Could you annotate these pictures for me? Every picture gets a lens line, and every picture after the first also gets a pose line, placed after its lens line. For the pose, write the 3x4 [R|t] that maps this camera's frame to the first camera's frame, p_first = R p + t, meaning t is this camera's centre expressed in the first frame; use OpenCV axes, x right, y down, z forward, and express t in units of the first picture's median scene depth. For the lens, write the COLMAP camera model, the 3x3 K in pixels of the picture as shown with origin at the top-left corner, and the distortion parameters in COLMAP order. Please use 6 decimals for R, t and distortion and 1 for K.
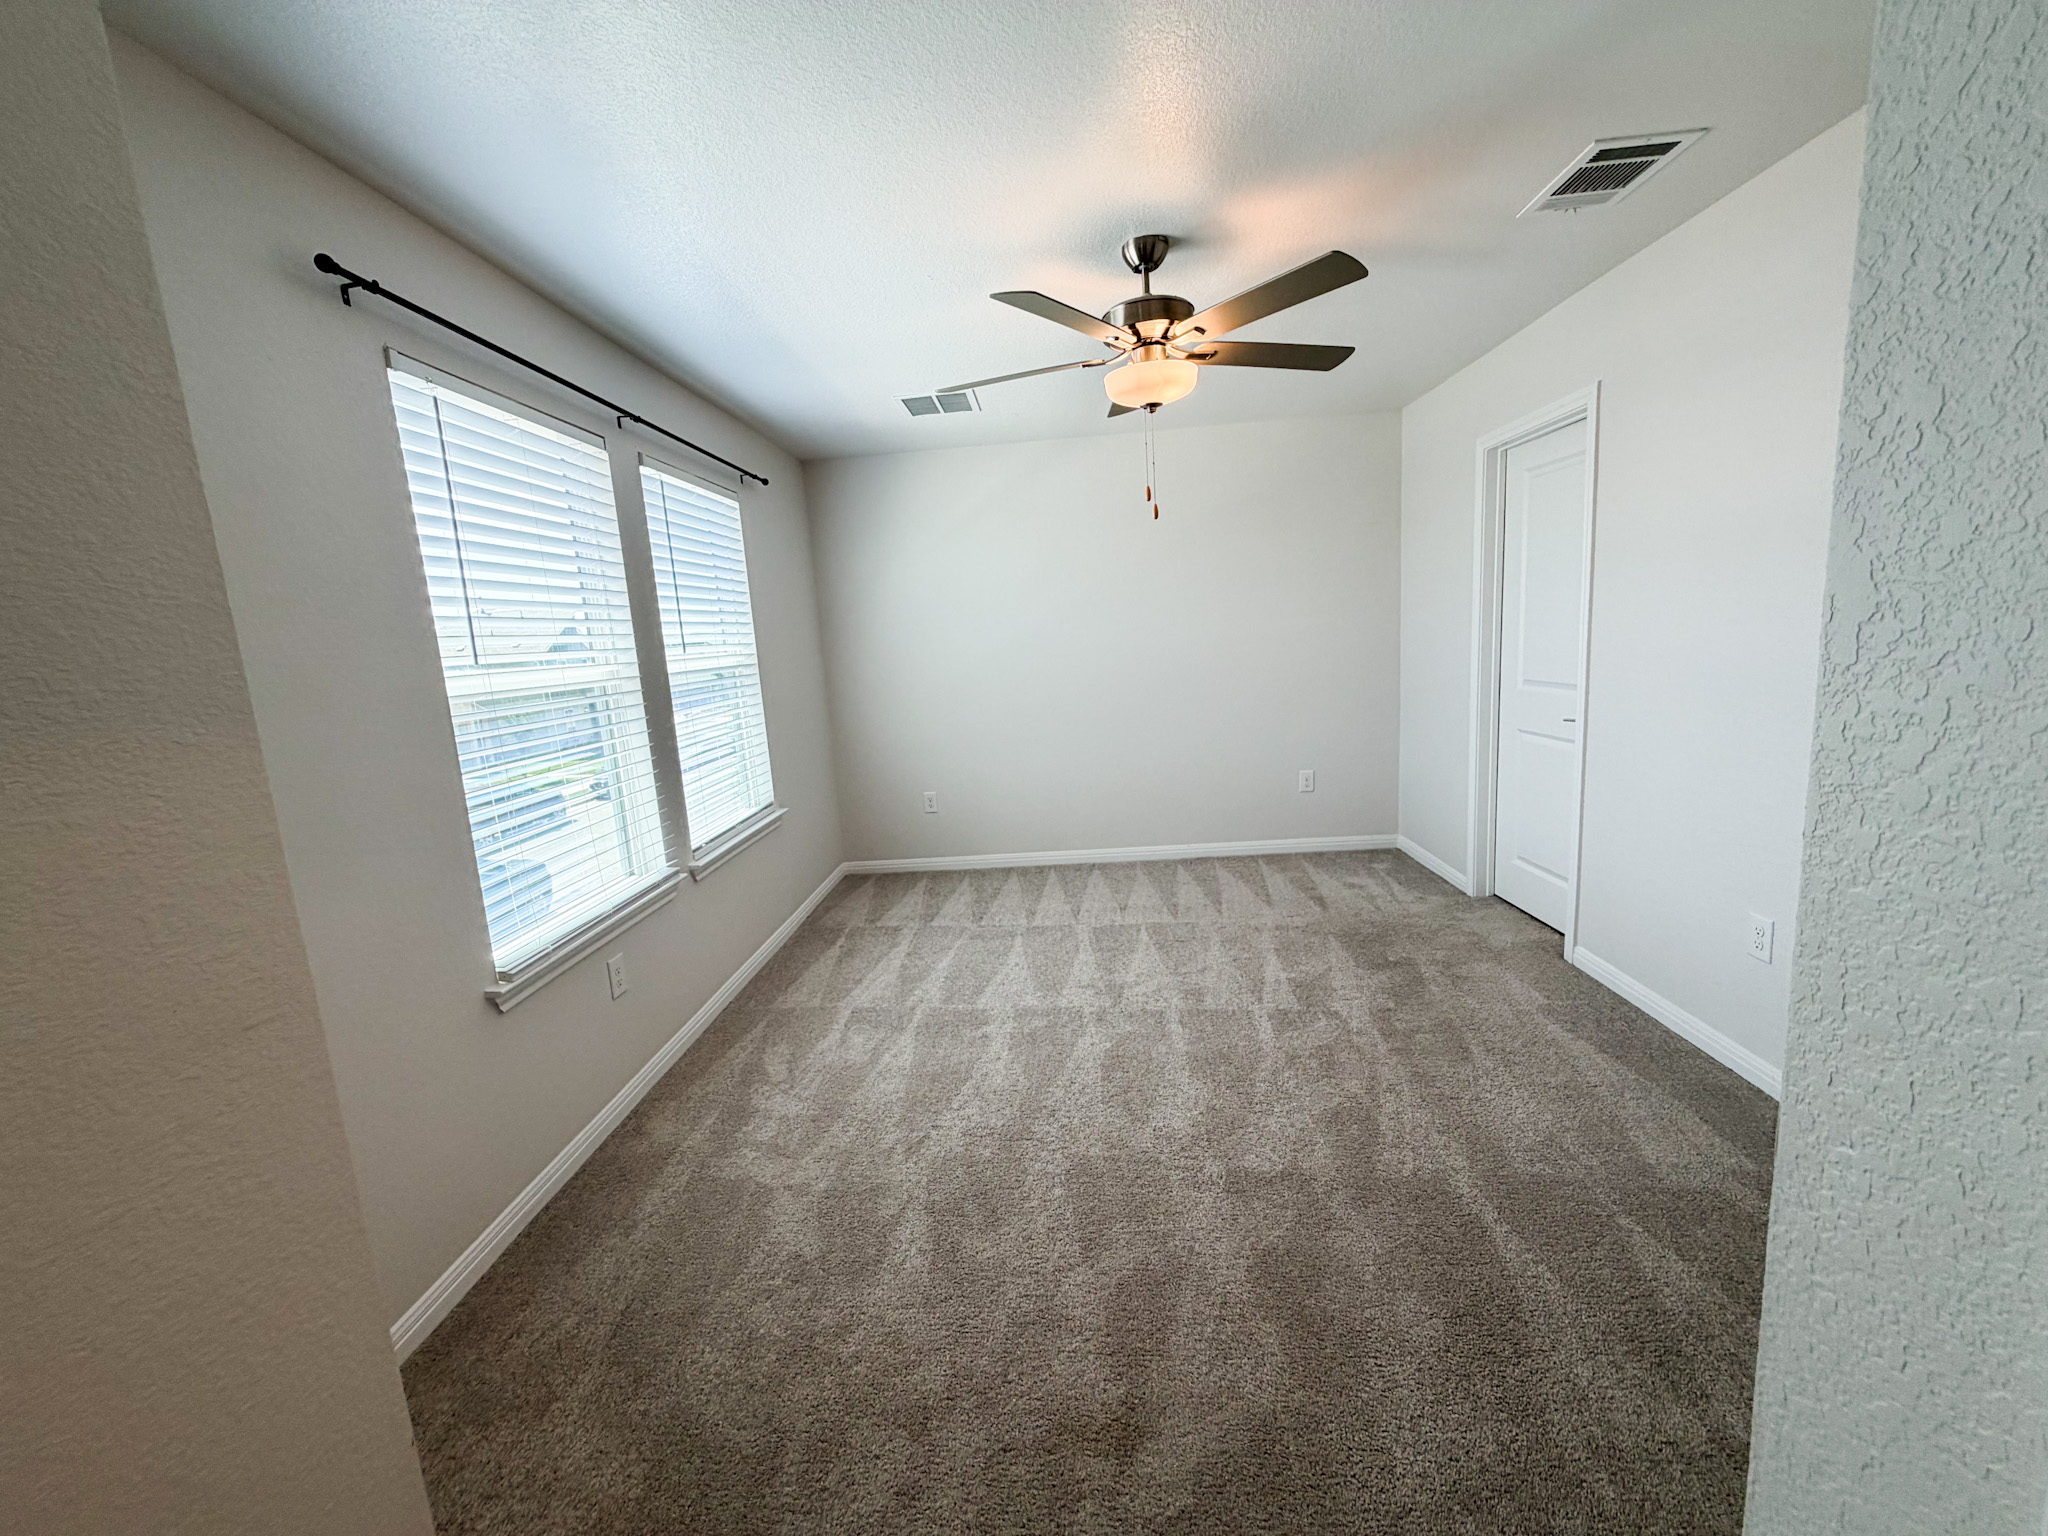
lens RADIAL K [[818.8, 0, 1017.9], [0, 818.8, 768.6], [0, 0, 1]] dist [0.000009, -0.000363]
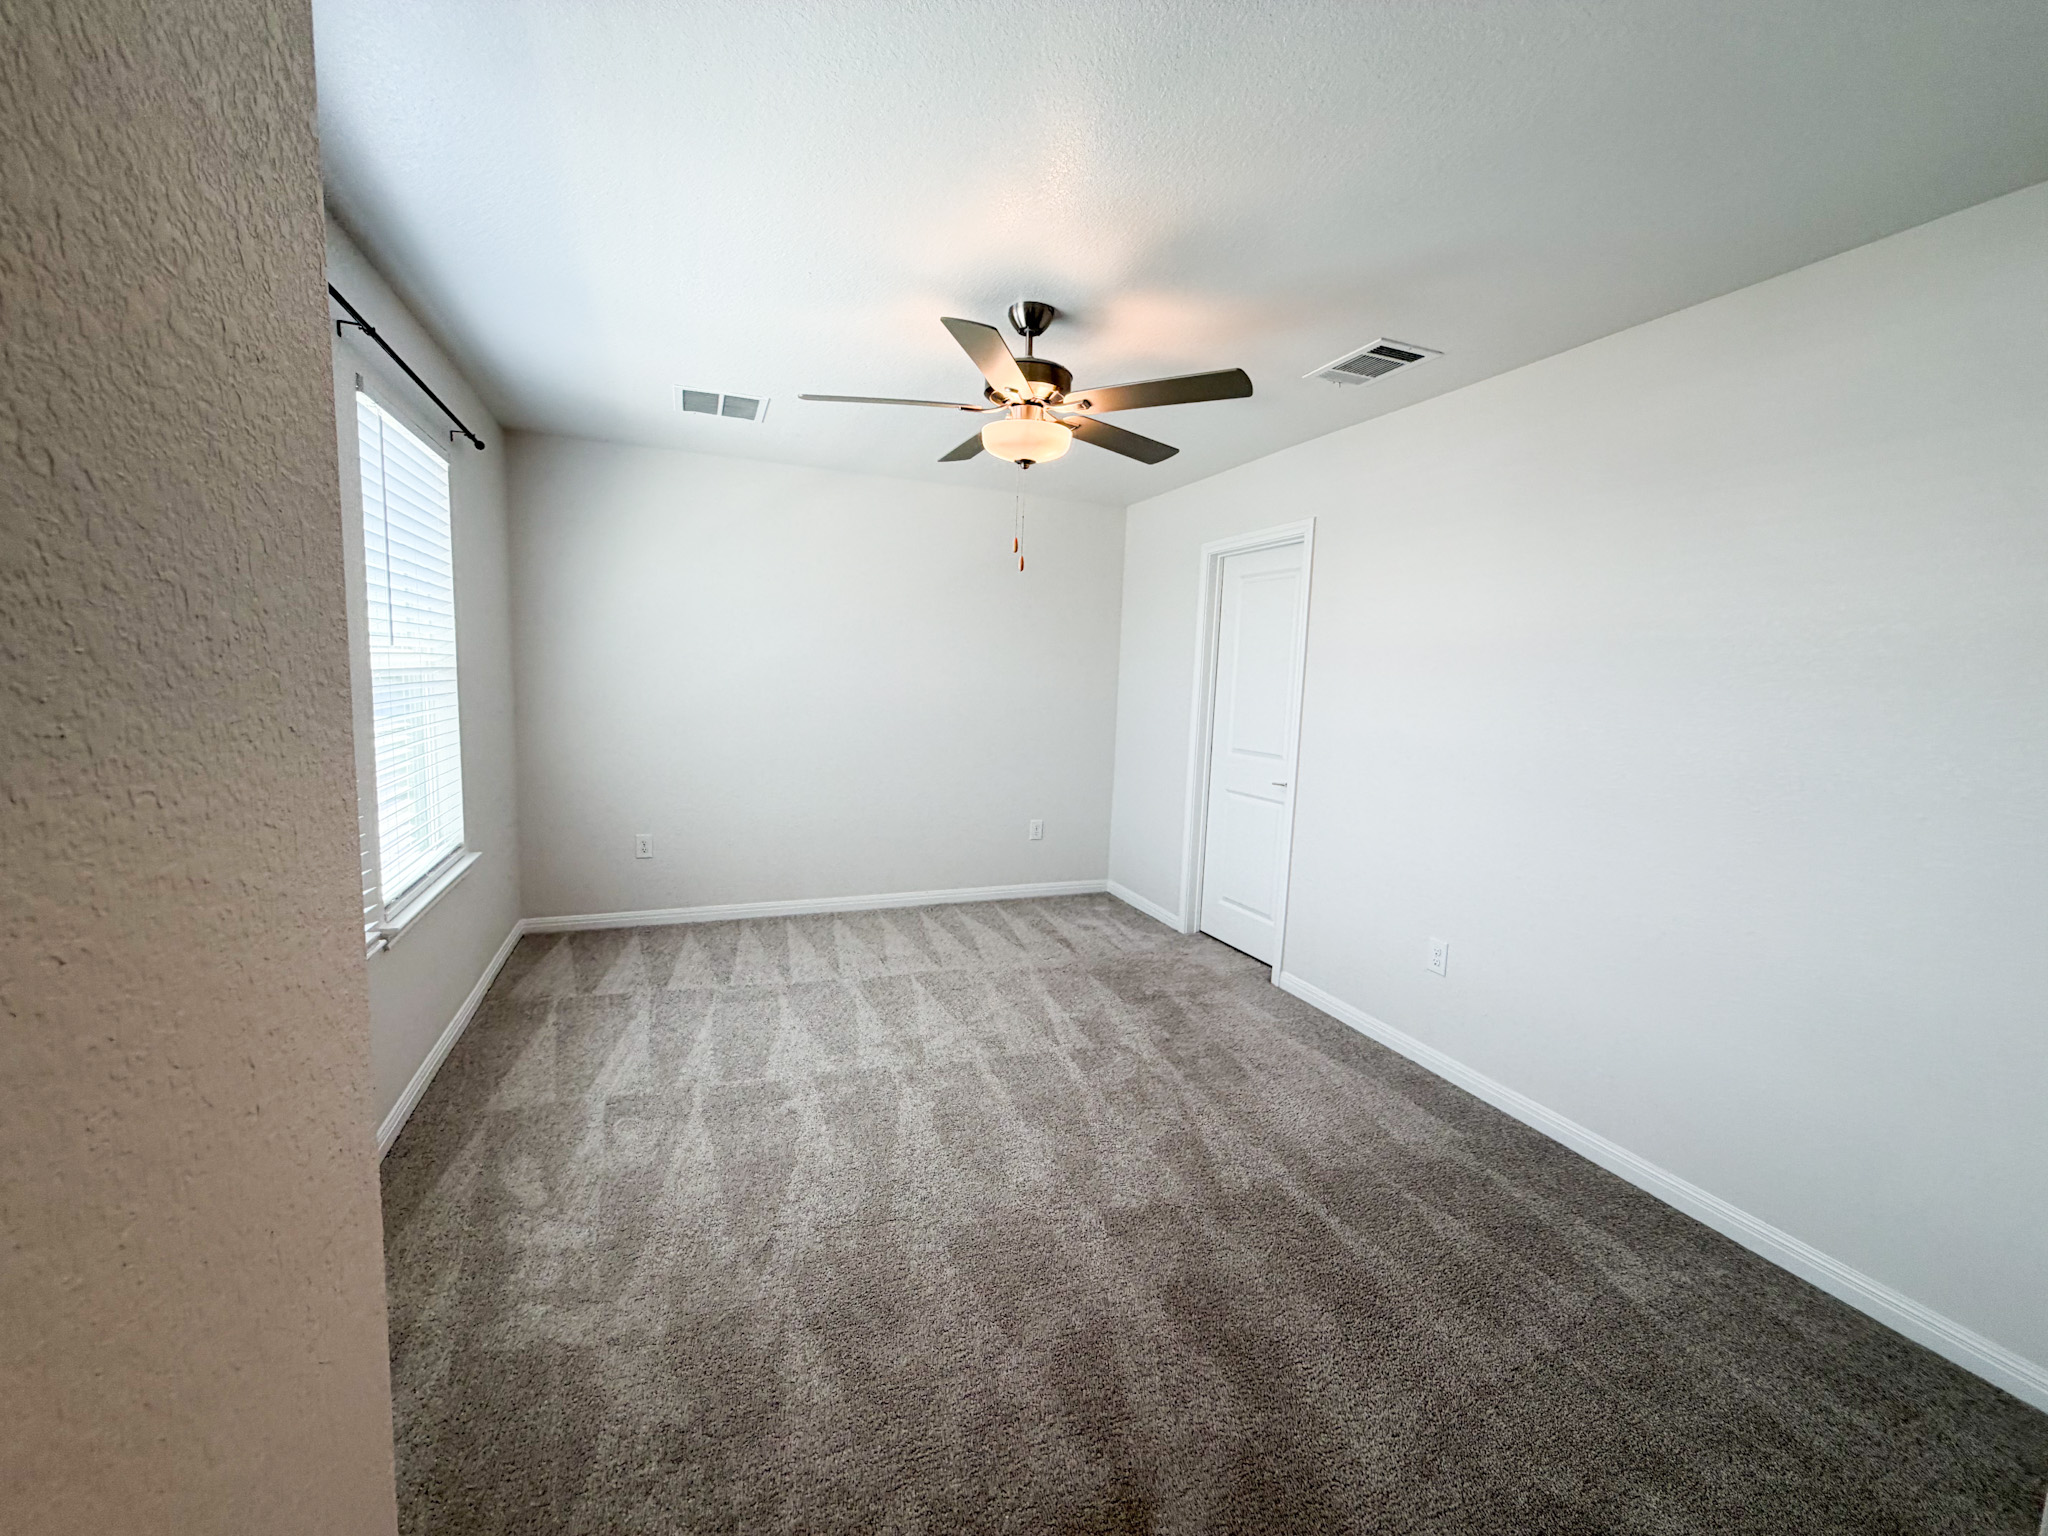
lens RADIAL K [[818.8, 0, 1019.1], [0, 818.8, 768.7], [0, 0, 1]] dist [0.000009, -0.000363]
pose [[0.899203, 0.051258, 0.434519, -0.254924], [-0.026994, 0.997721, -0.061835, 0.004434], [-0.436699, 0.043873, 0.898537, 0.090702]]
